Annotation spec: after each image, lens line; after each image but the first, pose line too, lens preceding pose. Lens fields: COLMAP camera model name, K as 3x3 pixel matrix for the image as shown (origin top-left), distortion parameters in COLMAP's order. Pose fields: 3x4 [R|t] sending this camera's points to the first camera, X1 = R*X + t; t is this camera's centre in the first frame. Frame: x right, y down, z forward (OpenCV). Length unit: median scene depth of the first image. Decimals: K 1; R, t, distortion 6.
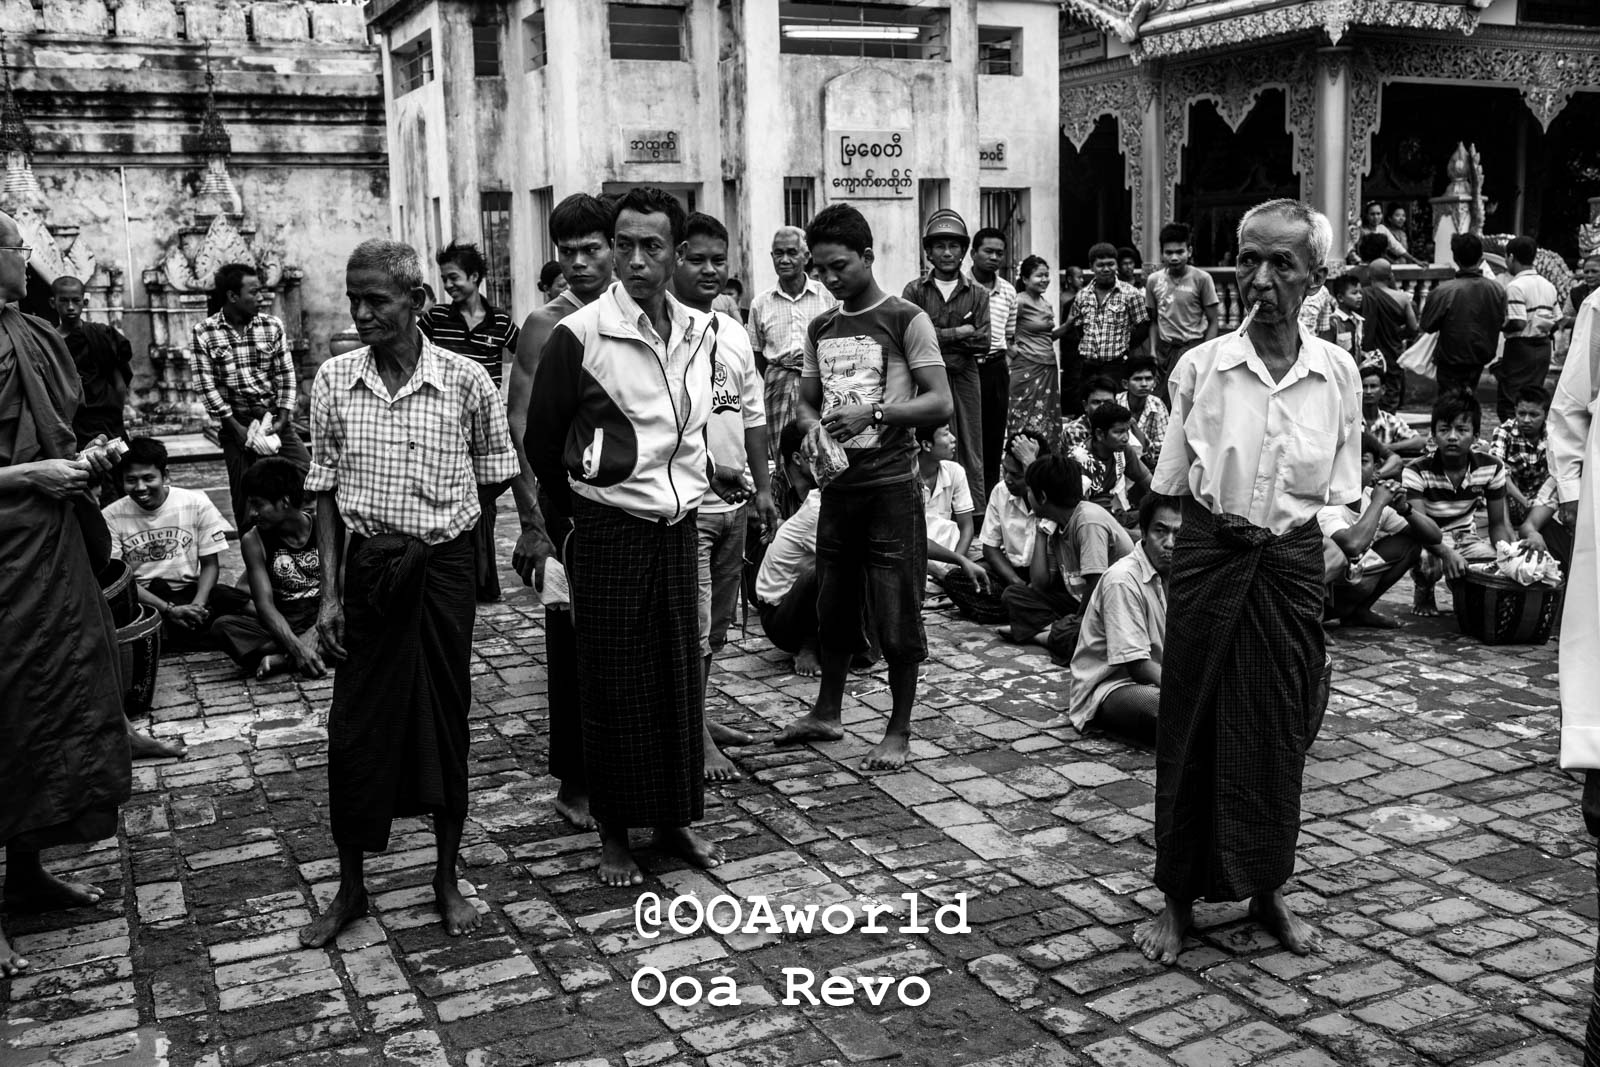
lens RADIAL K [[1550.1, 0, 800.0], [0, 1550.1, 533.5], [0, 0, 1]] dist [-0.099812, 0.141936]
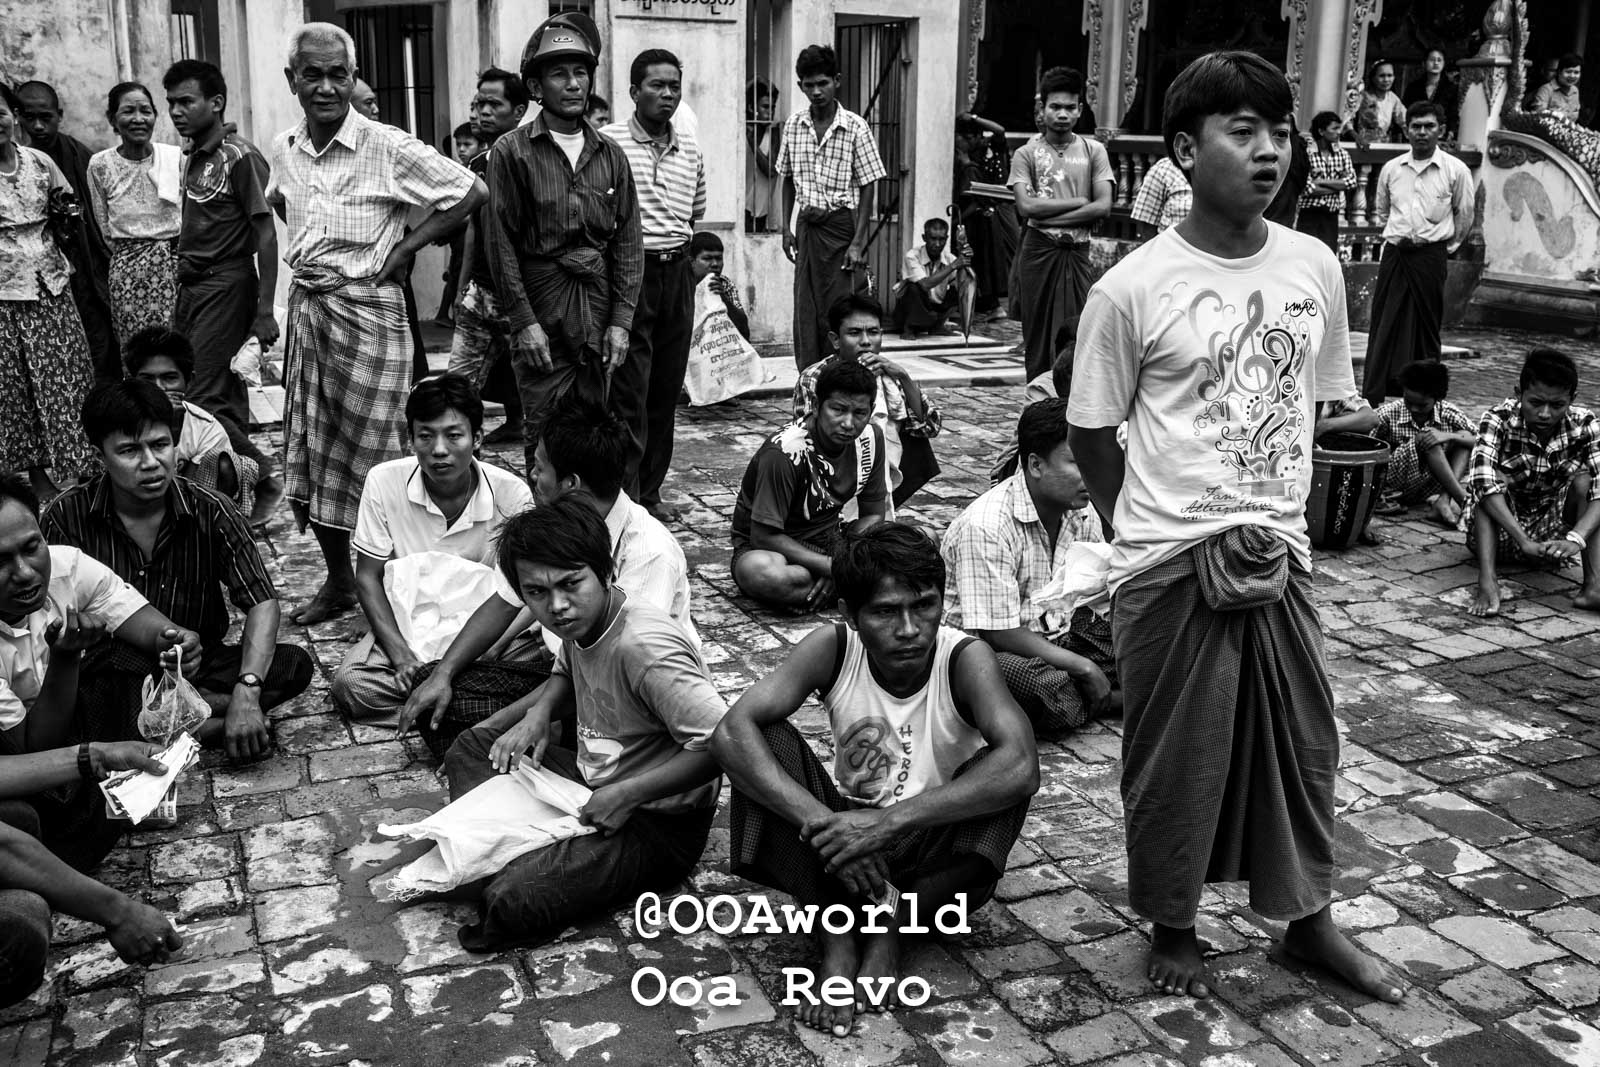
lens RADIAL K [[1550.1, 0, 800.0], [0, 1550.1, 533.5], [0, 0, 1]] dist [-0.099812, 0.141936]
pose [[0.998731, 0.048598, -0.013190, 0.290932], [-0.047208, 0.994765, 0.090628, -0.097868], [0.017525, -0.089890, 0.995798, 0.576954]]
